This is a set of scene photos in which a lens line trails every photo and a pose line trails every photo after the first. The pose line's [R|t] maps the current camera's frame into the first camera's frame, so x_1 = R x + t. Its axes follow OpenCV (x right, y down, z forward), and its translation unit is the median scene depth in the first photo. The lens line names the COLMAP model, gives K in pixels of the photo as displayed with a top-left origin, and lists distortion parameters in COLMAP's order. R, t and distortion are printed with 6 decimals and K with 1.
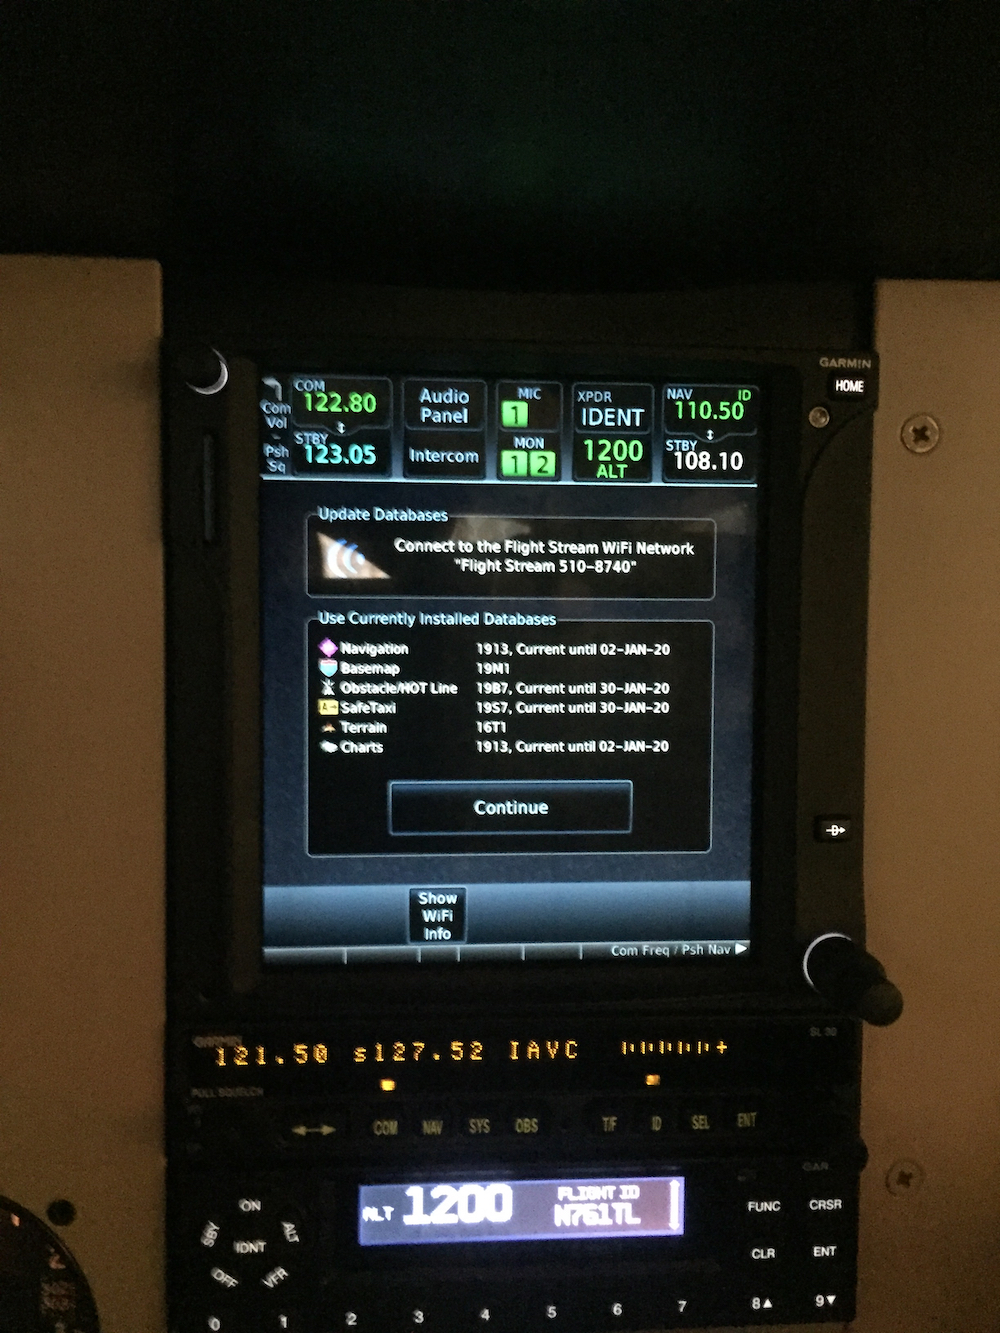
lens RADIAL K [[1168.8, 0, 503.9], [0, 1168.8, 664.2], [0, 0, 1]] dist [0.097792, -0.119498]
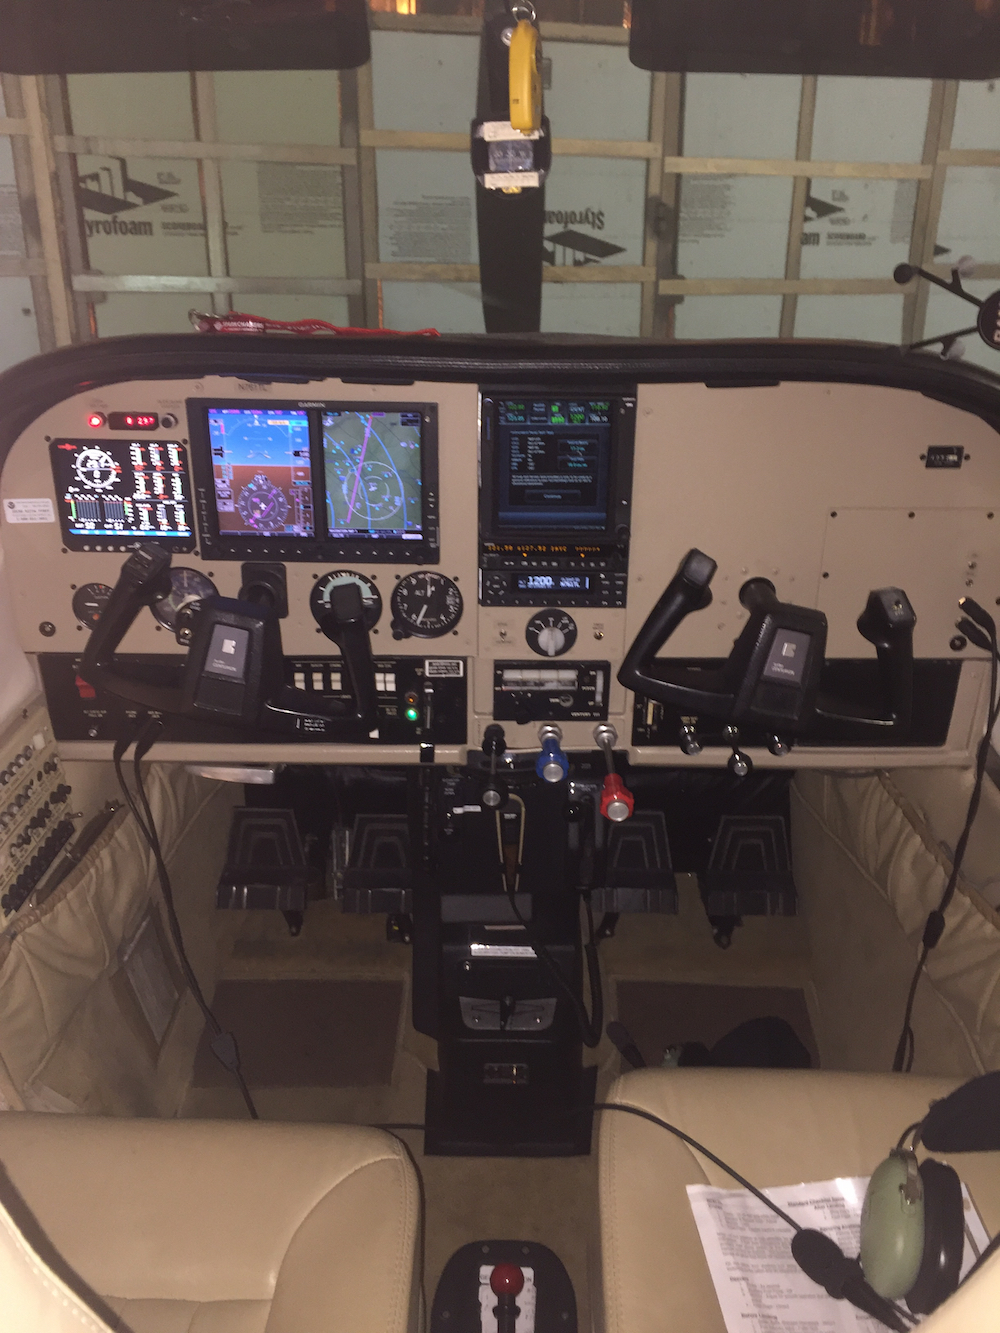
lens RADIAL K [[1168.8, 0, 487.4], [0, 1168.8, 673.6], [0, 0, 1]] dist [0.097792, -0.119498]
pose [[0.994479, 0.035697, -0.098676, 0.228173], [-0.000500, 0.941960, 0.335724, -0.757602], [0.104933, -0.333821, 0.936778, -3.519029]]
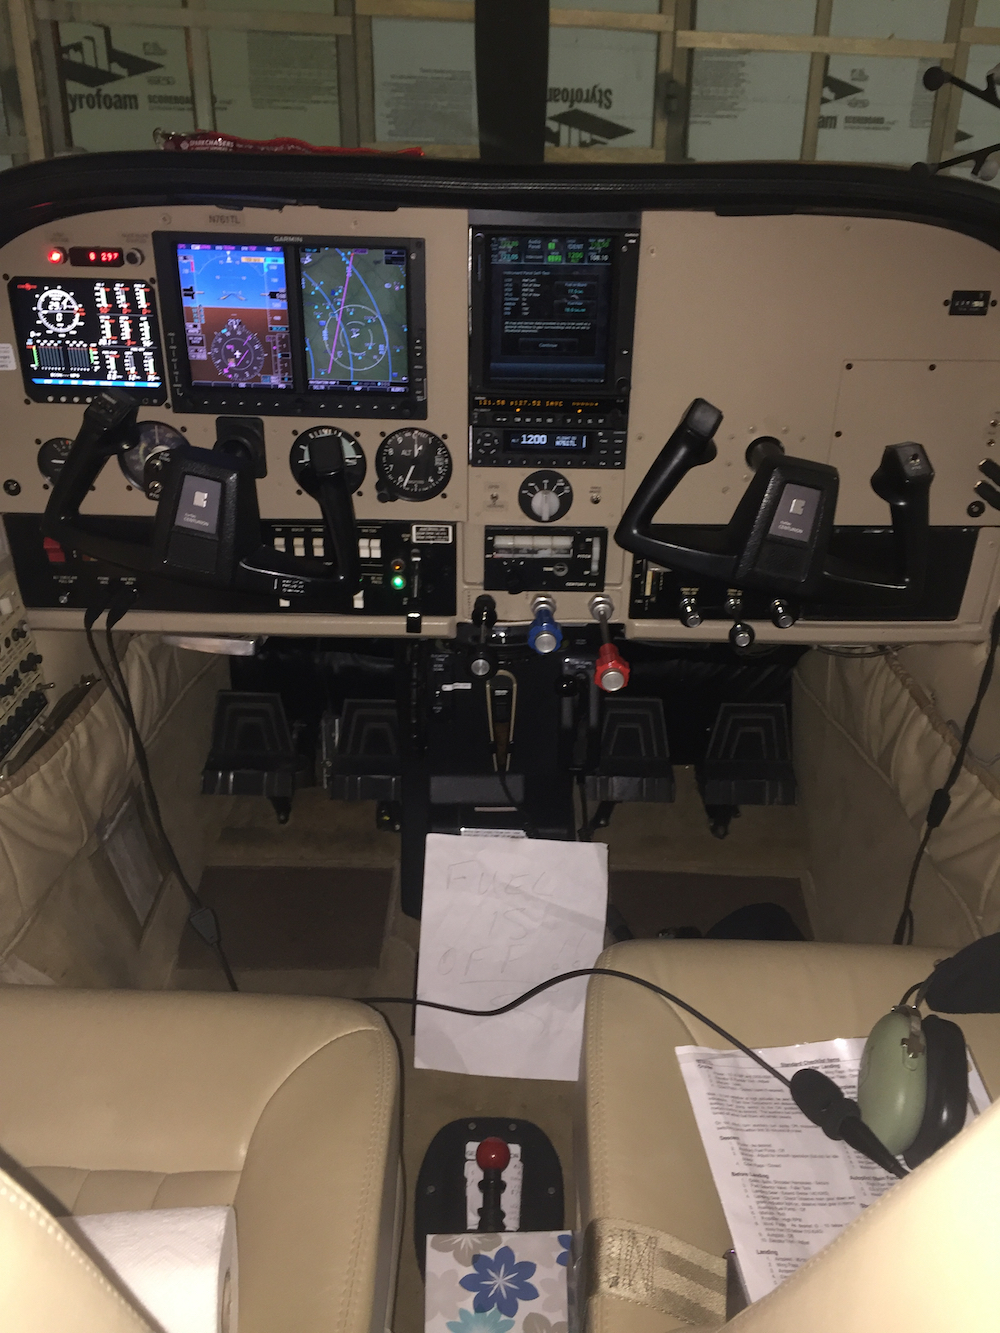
lens RADIAL K [[1168.8, 0, 488.4], [0, 1168.8, 670.4], [0, 0, 1]] dist [0.097792, -0.119498]
pose [[0.994073, 0.049479, -0.096805, 0.261956], [-0.007045, 0.917874, 0.396808, -0.486063], [0.108488, -0.393775, 0.912782, -3.375445]]
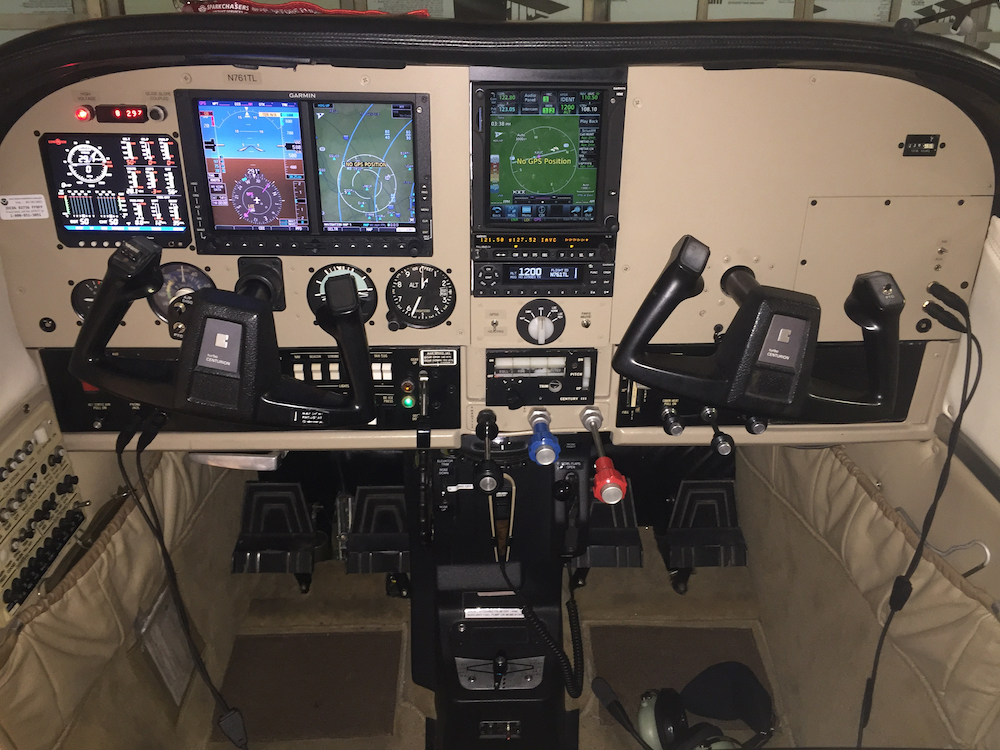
lens RADIAL K [[876.8, 0, 490.8], [0, 876.8, 379.7], [0, 0, 1]] dist [0.097792, -0.119498]
pose [[0.998083, 0.021839, -0.057900, 0.018311], [0.000827, 0.930869, 0.365351, -0.447814], [0.061876, -0.364699, 0.929067, -2.538252]]
